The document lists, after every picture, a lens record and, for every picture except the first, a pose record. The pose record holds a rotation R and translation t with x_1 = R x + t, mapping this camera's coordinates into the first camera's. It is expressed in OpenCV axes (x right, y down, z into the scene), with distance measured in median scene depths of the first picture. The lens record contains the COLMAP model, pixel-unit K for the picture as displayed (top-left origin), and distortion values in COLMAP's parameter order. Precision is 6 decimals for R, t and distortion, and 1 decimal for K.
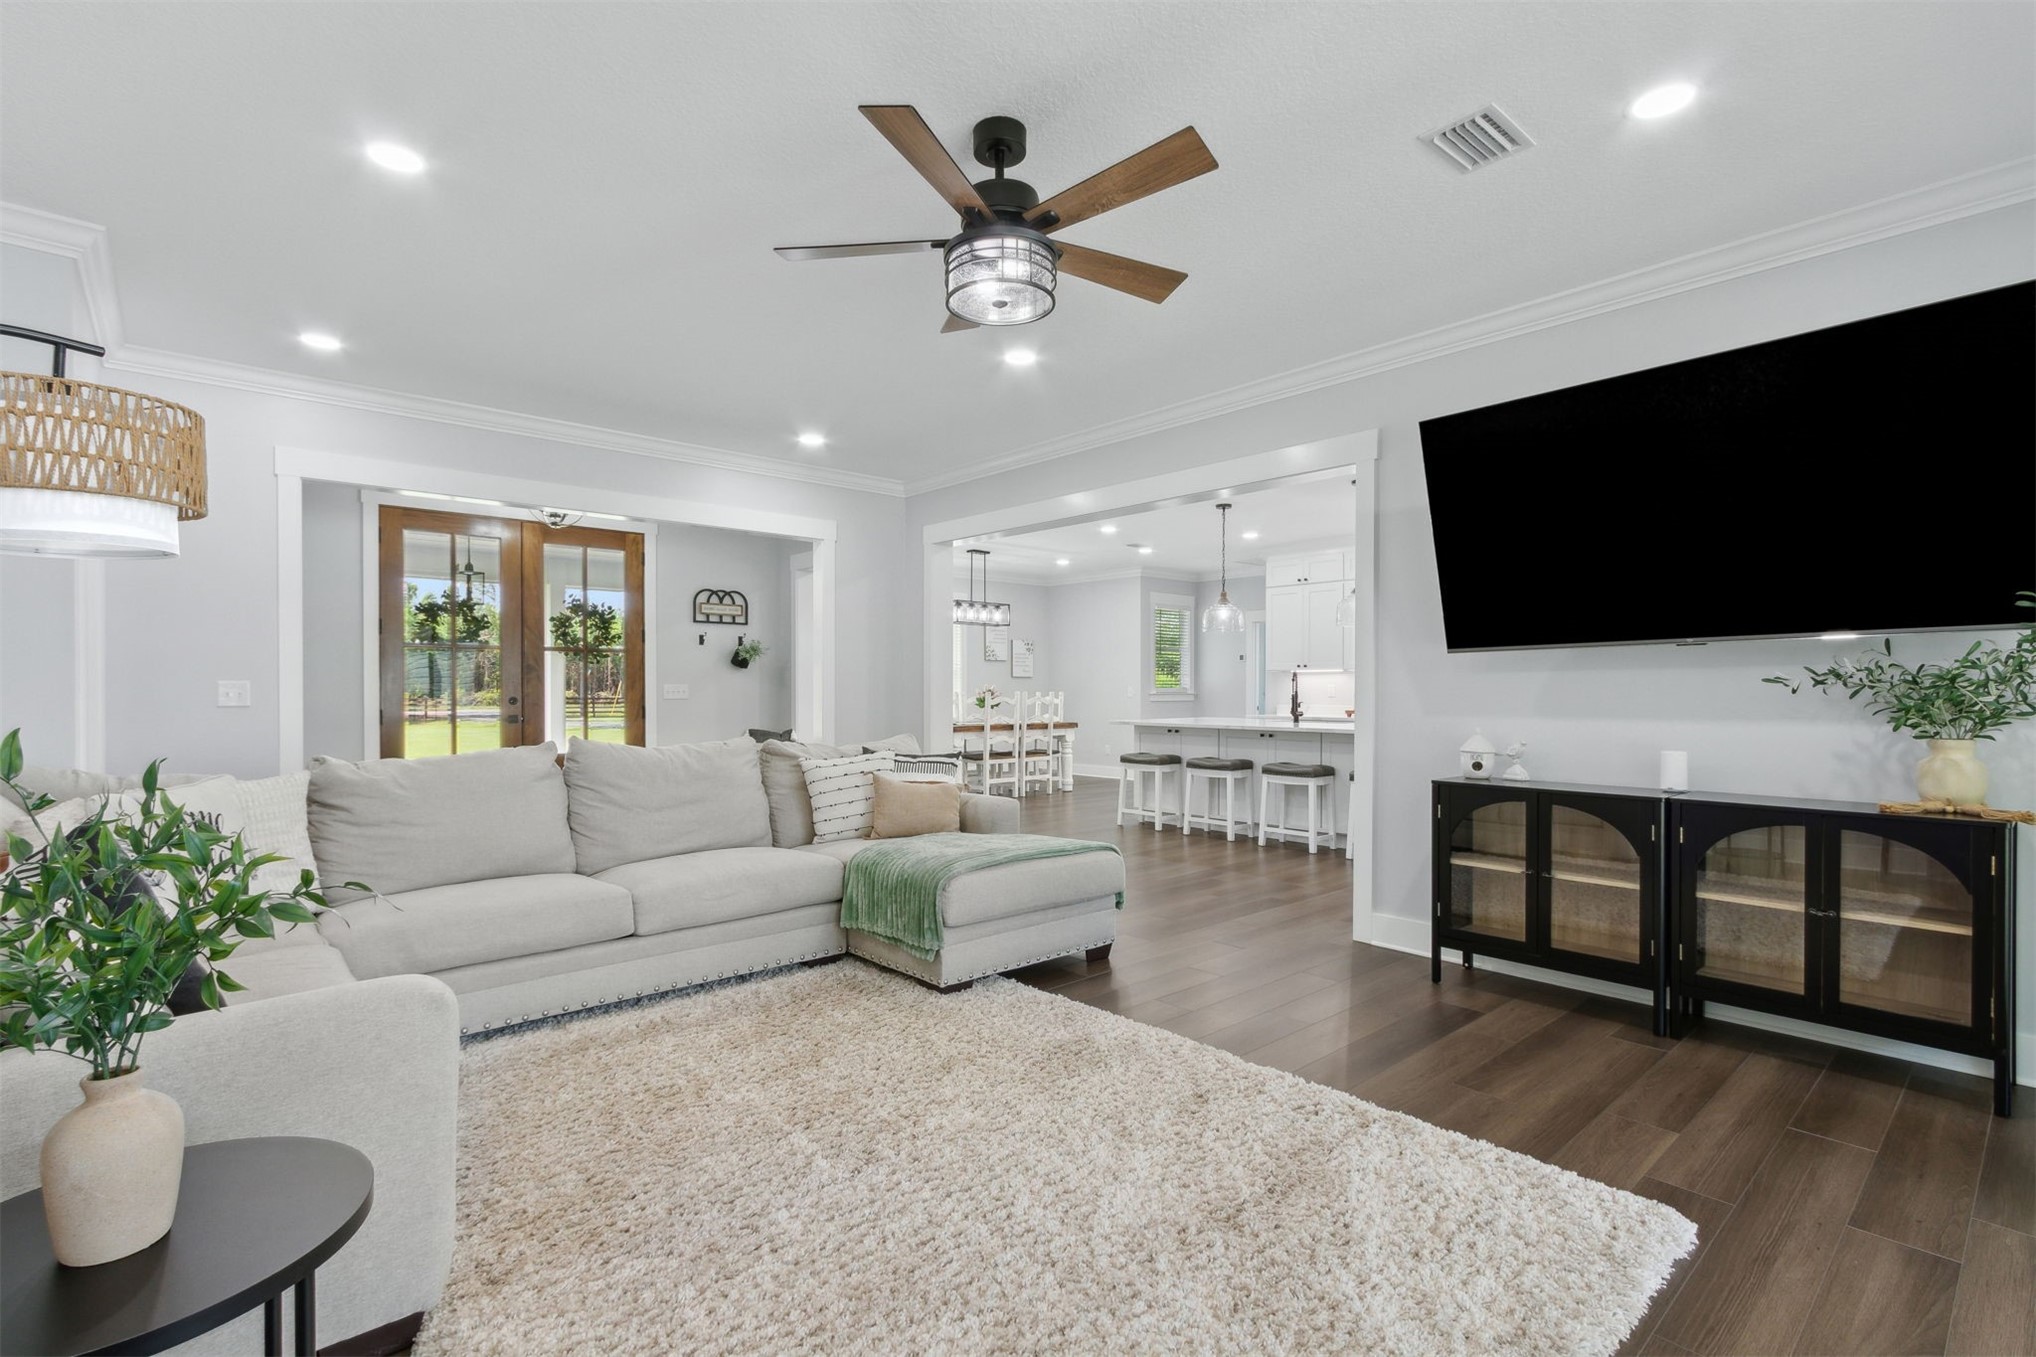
lens RADIAL K [[942.7, 0, 1001.7], [0, 942.7, 676.3], [0, 0, 1]] dist [-0.001097, 0.000212]
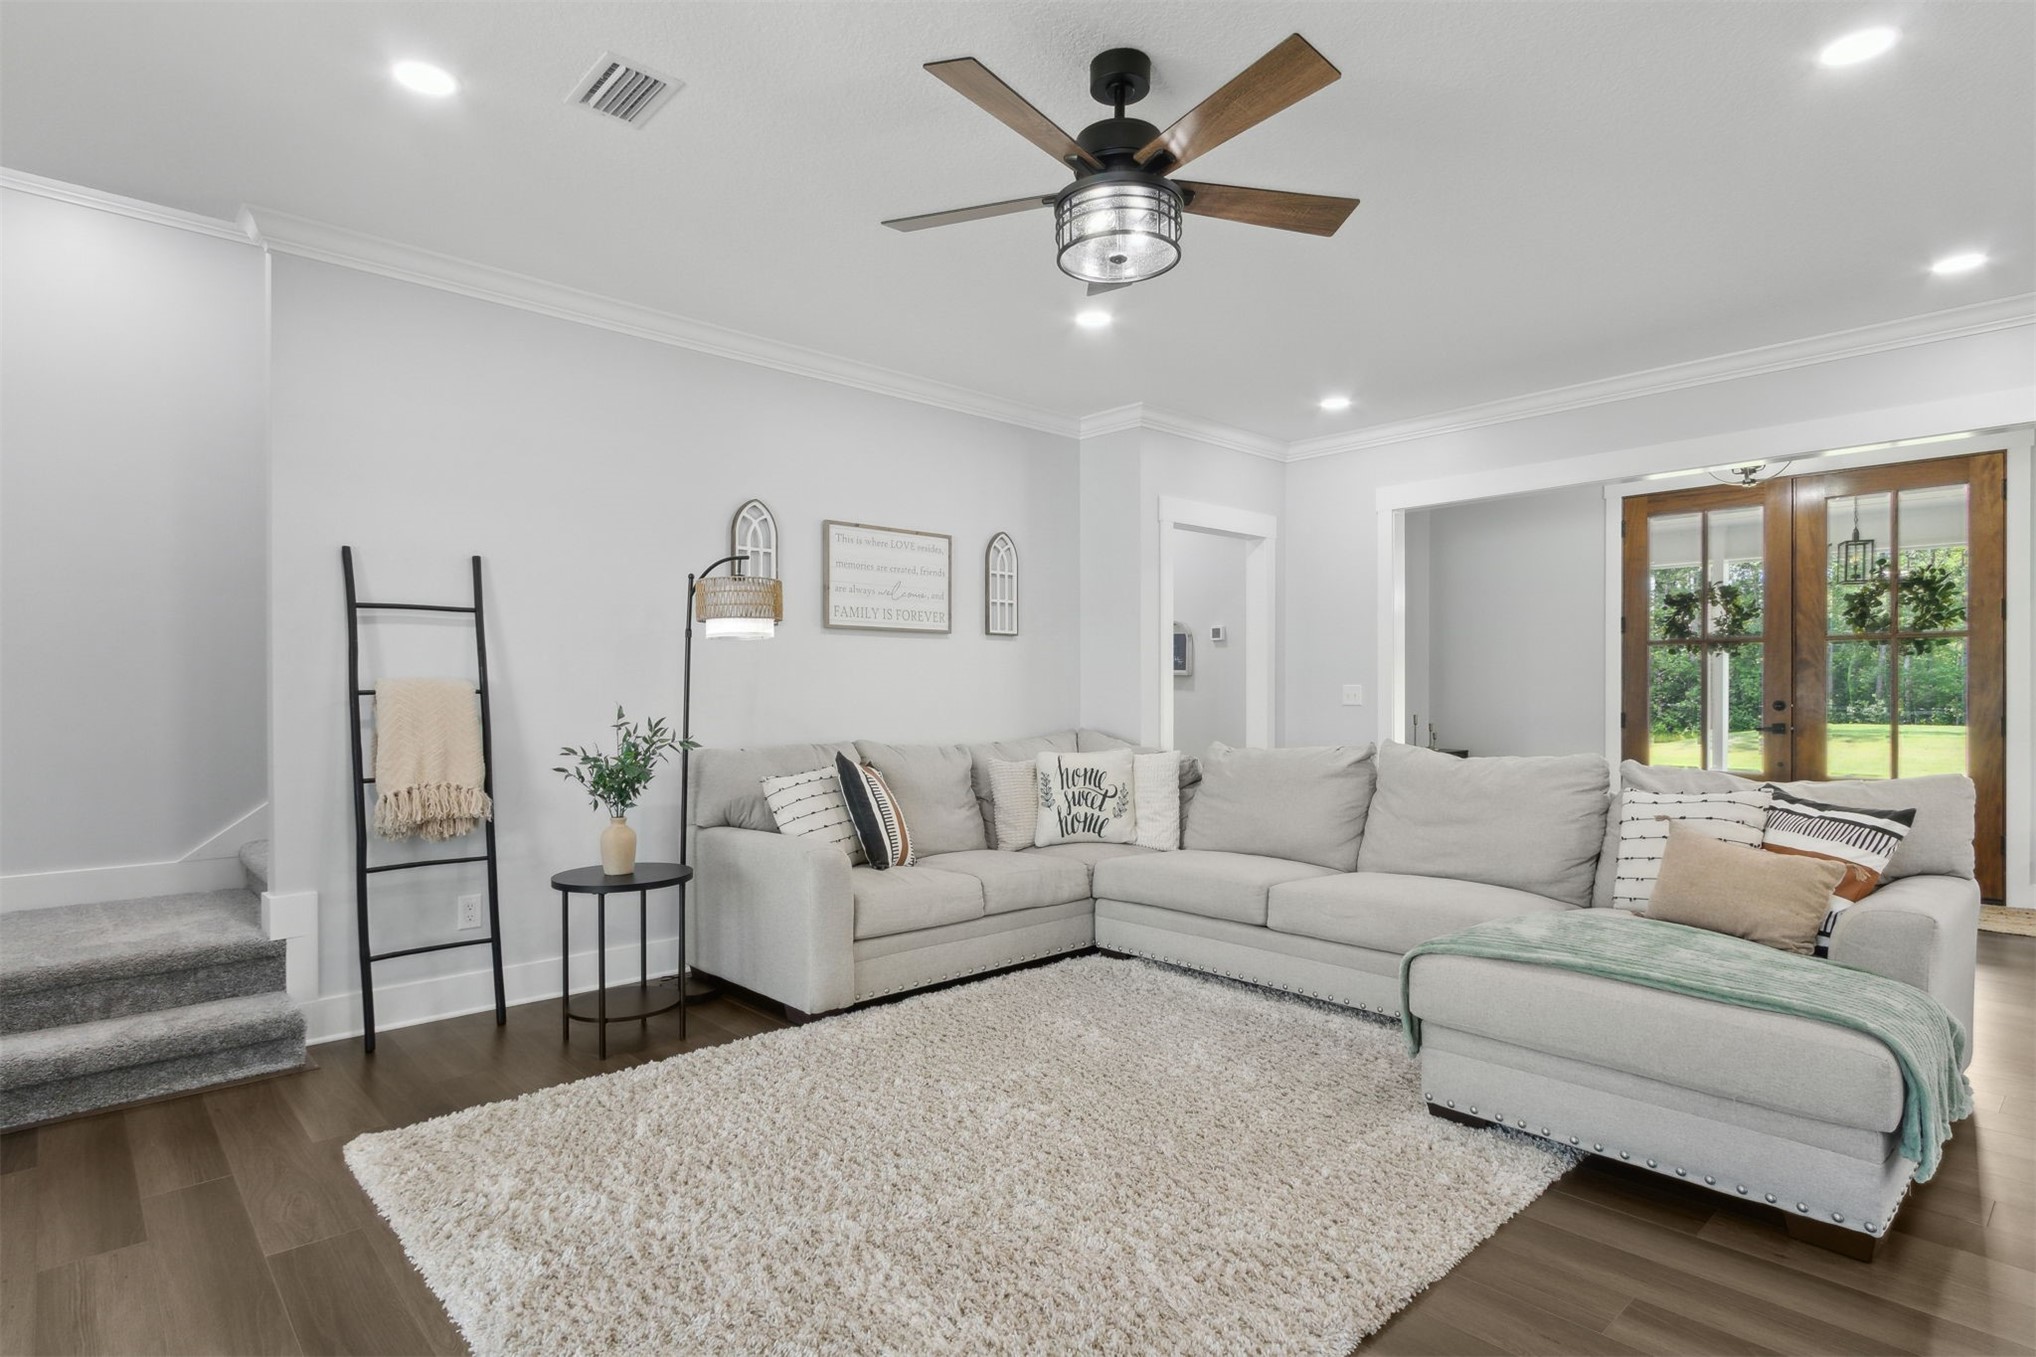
lens RADIAL K [[1057.1, 0, 1005.5], [0, 1057.1, 694.9], [0, 0, 1]] dist [0.000075, -0.001241]
pose [[0.011327, 0.004959, -0.999924, 0.391236], [0.017314, 0.999837, 0.005155, 0.001642], [0.999786, -0.017371, 0.011240, 0.347446]]
